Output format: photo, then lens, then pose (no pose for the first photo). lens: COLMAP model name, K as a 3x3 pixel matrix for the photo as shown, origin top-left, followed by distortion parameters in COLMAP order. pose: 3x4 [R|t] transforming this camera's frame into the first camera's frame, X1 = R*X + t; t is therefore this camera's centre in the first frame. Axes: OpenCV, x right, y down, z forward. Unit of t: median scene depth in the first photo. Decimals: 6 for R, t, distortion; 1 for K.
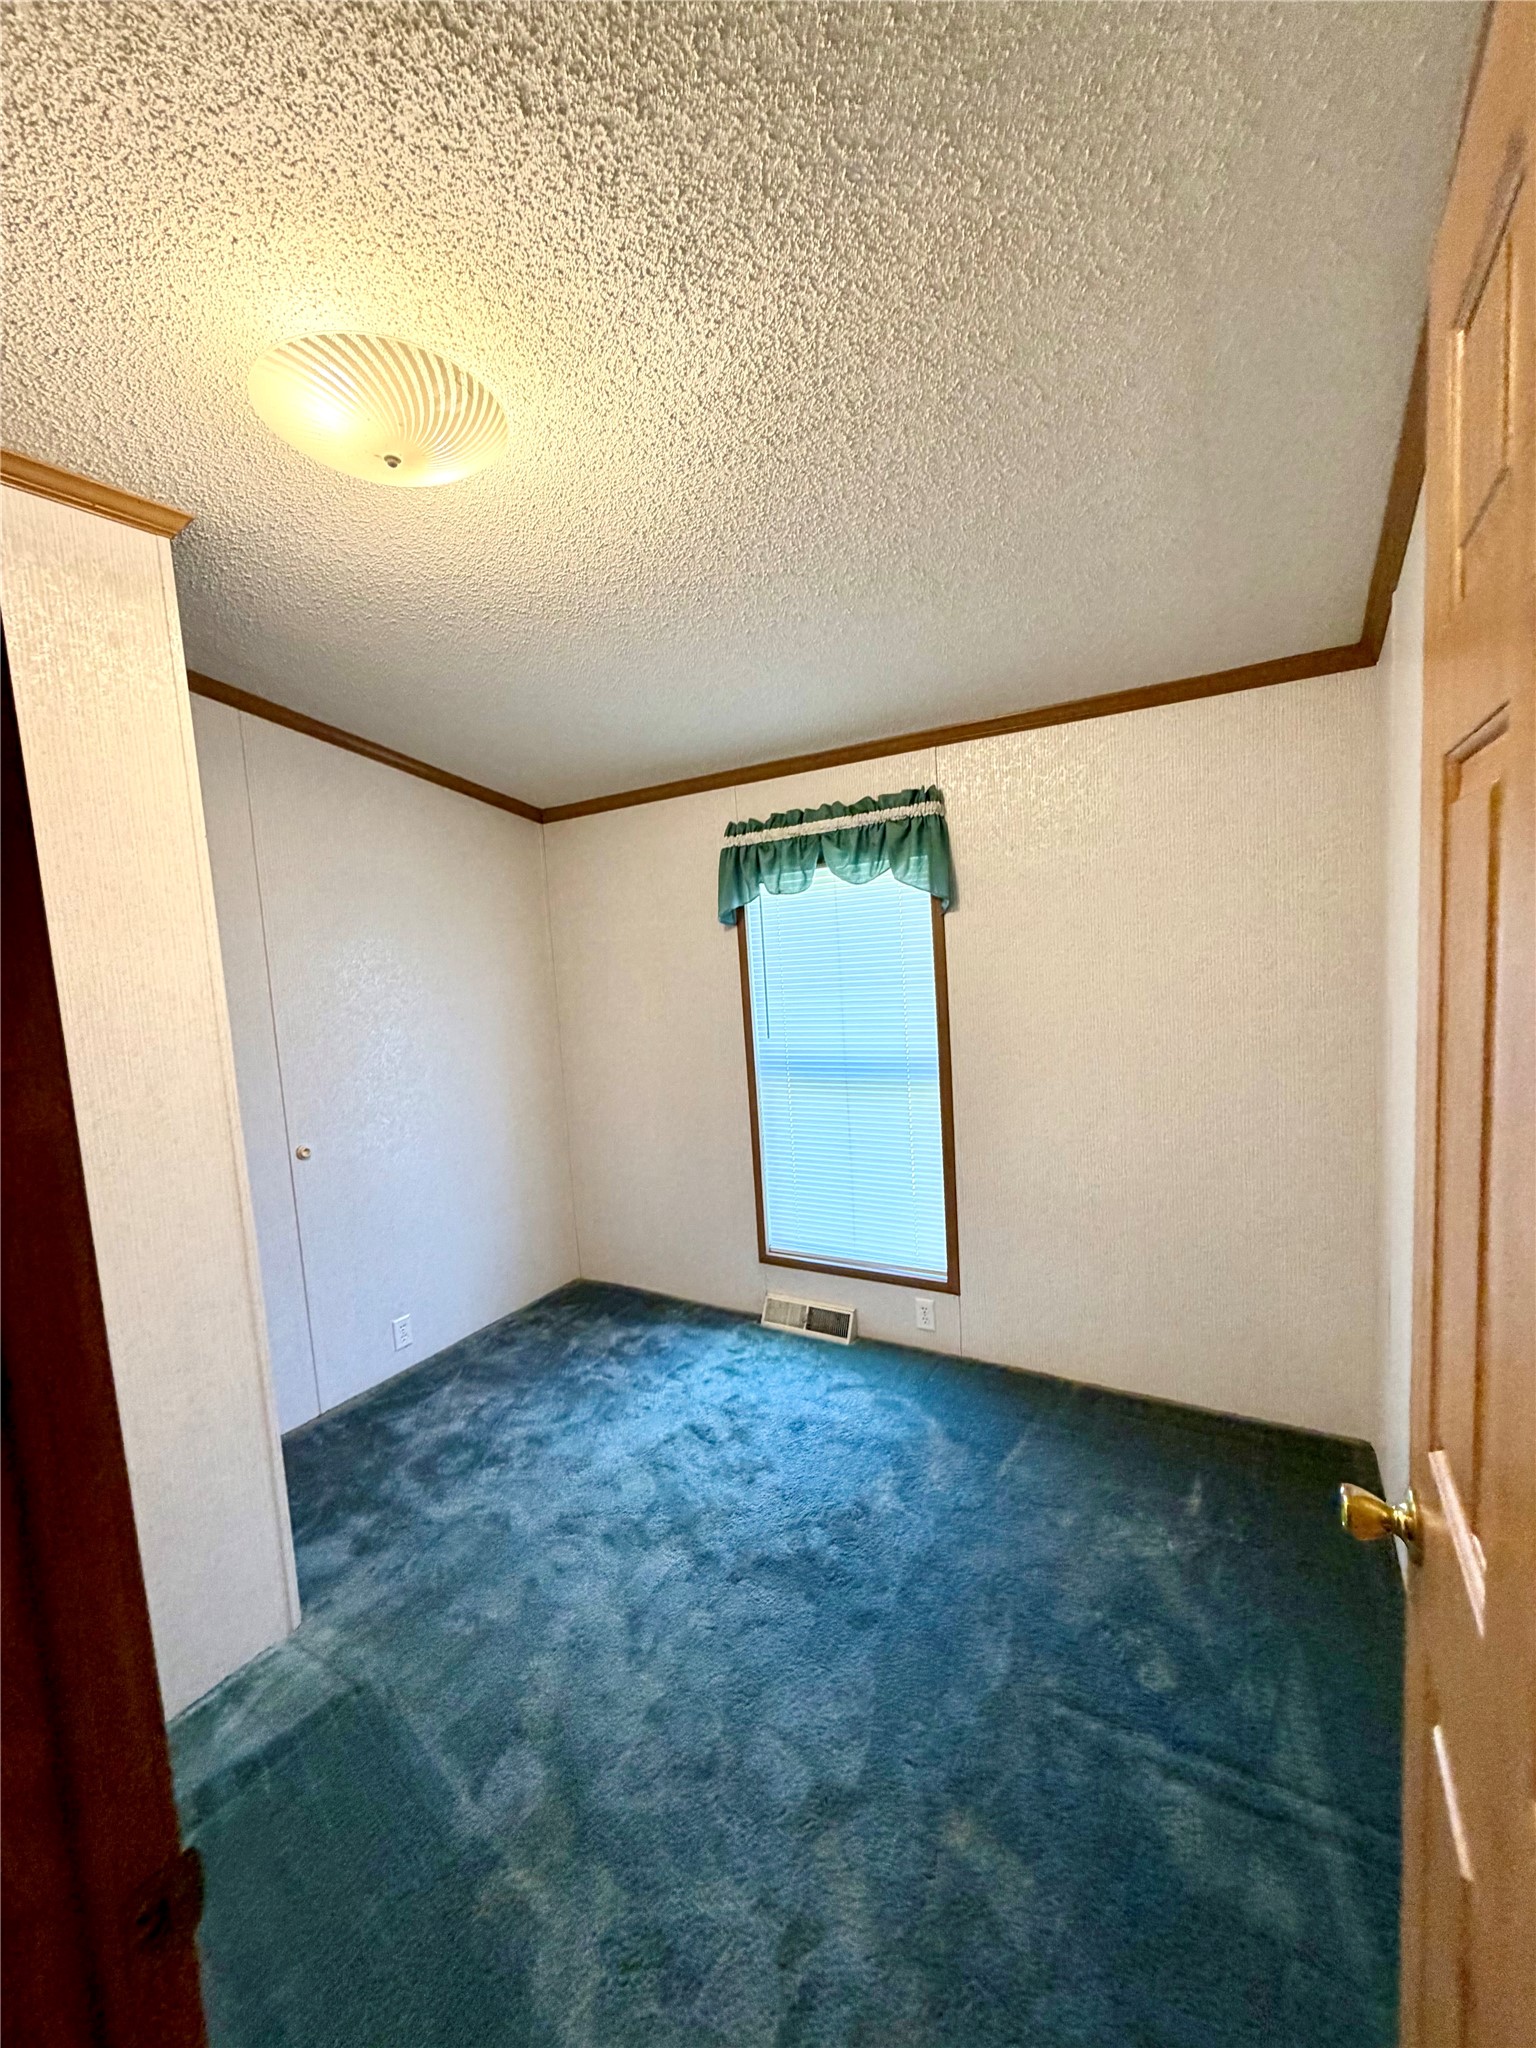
lens RADIAL K [[814.8, 0, 767.3], [0, 814.8, 1027.5], [0, 0, 1]] dist [-0.001810, 0.000741]
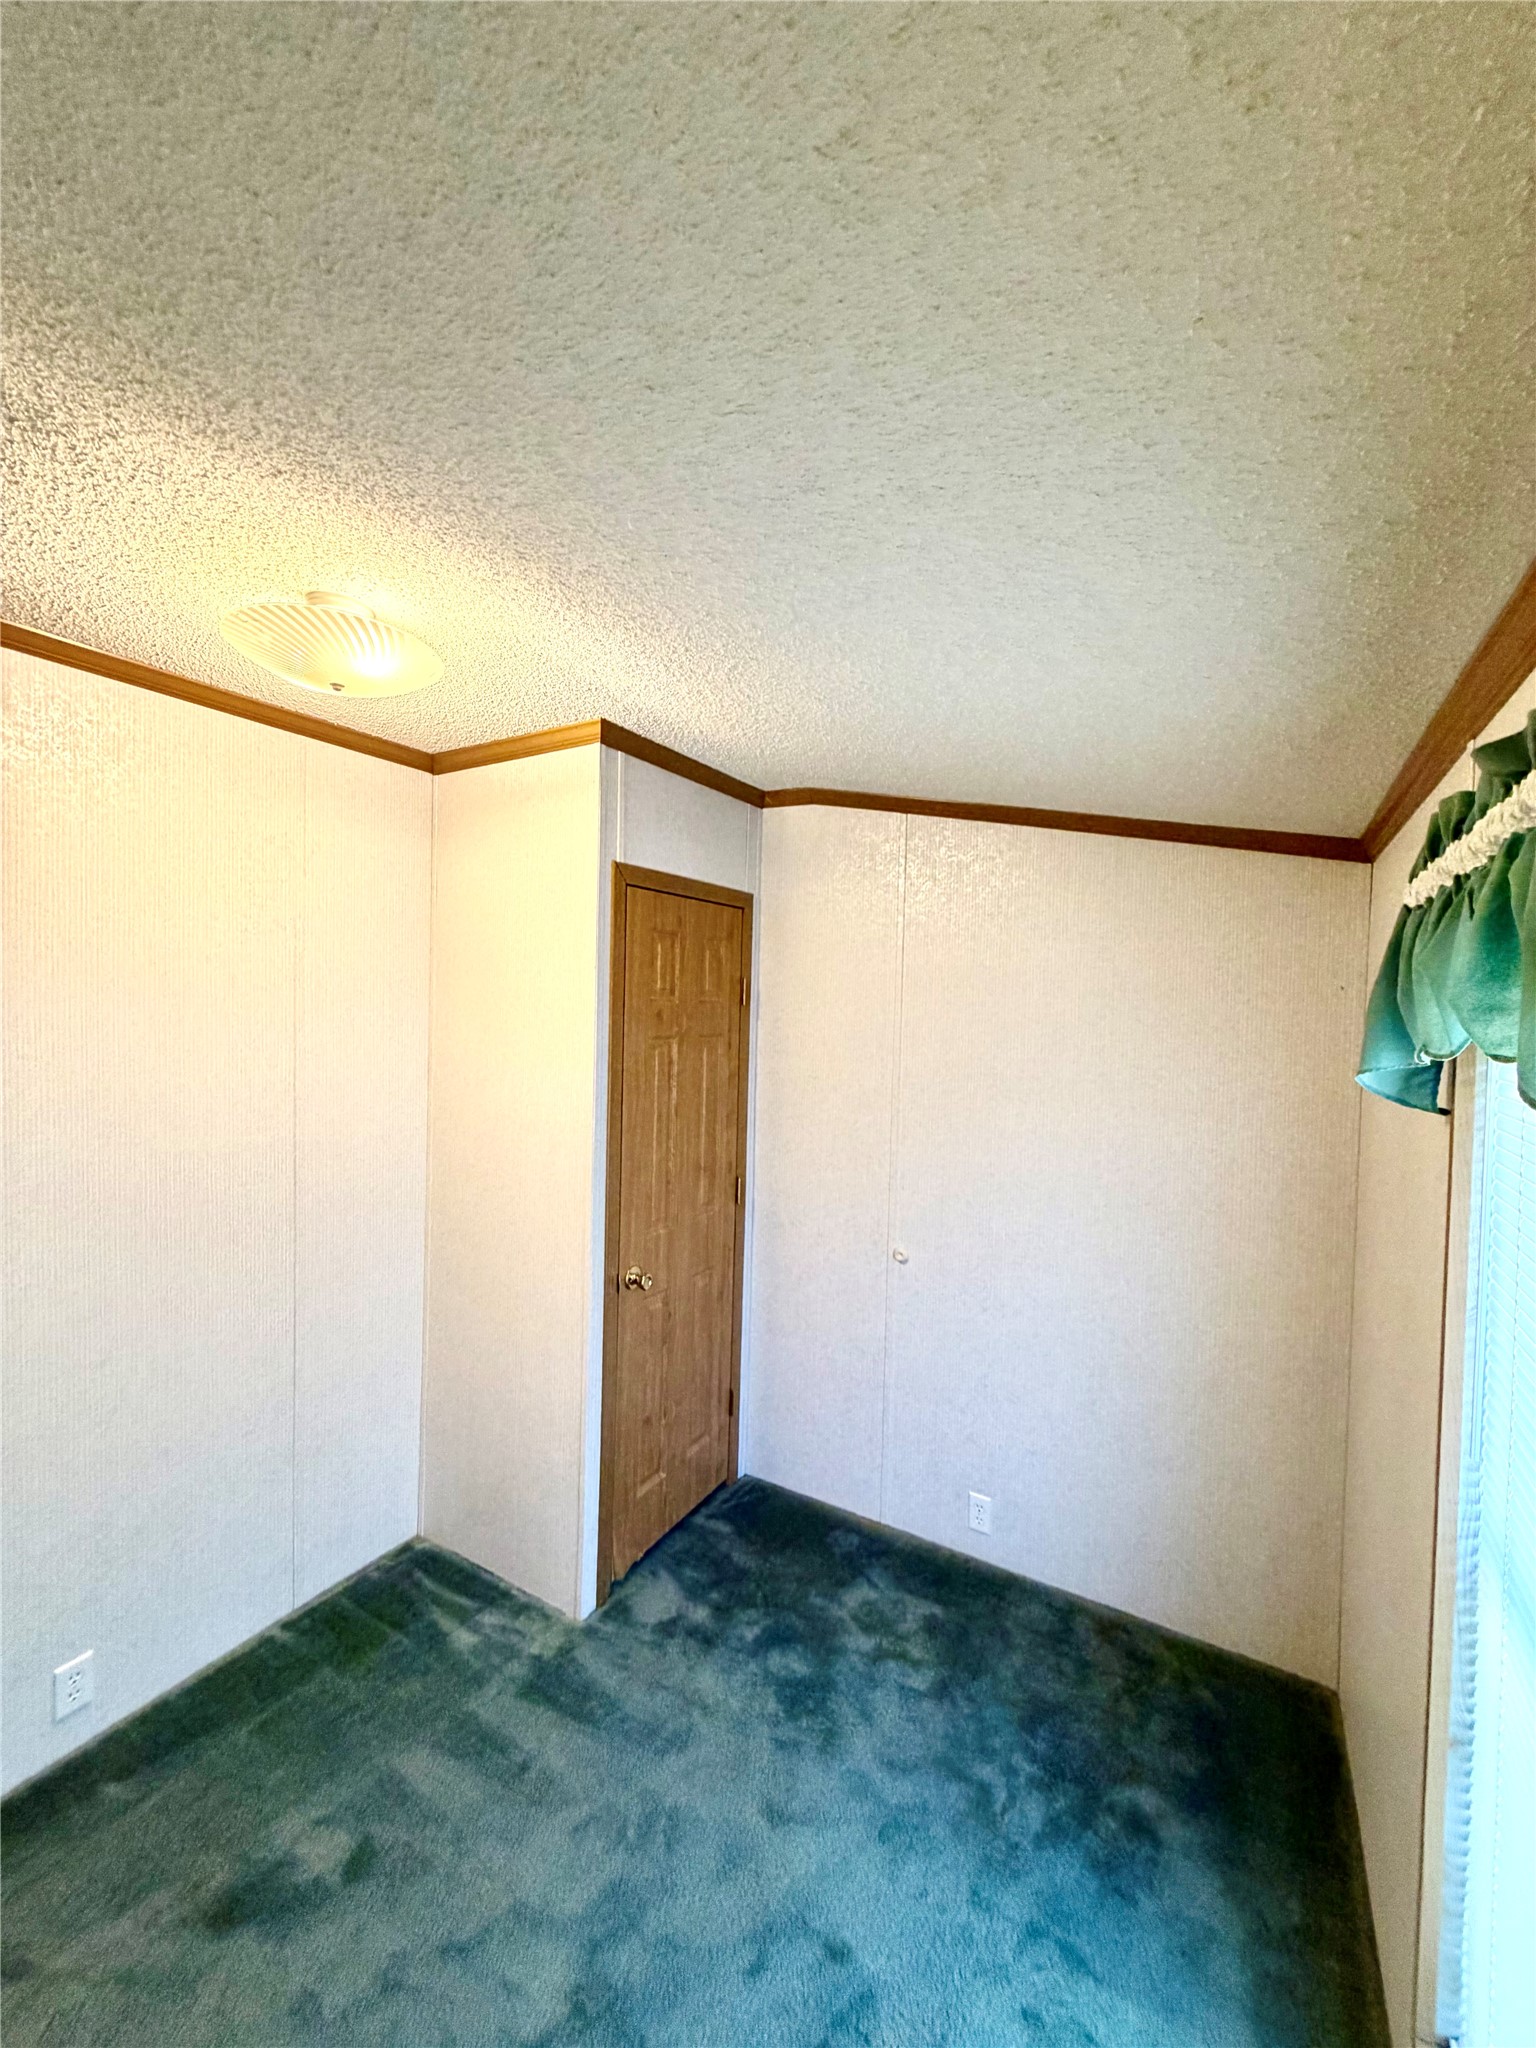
lens RADIAL K [[814.8, 0, 770.2], [0, 814.8, 1018.2], [0, 0, 1]] dist [-0.001810, 0.000741]
pose [[0.002060, 0.075250, -0.997163, 0.388371], [-0.115068, 0.990559, 0.074514, -0.185577], [0.993355, 0.114588, 0.010699, 0.823395]]
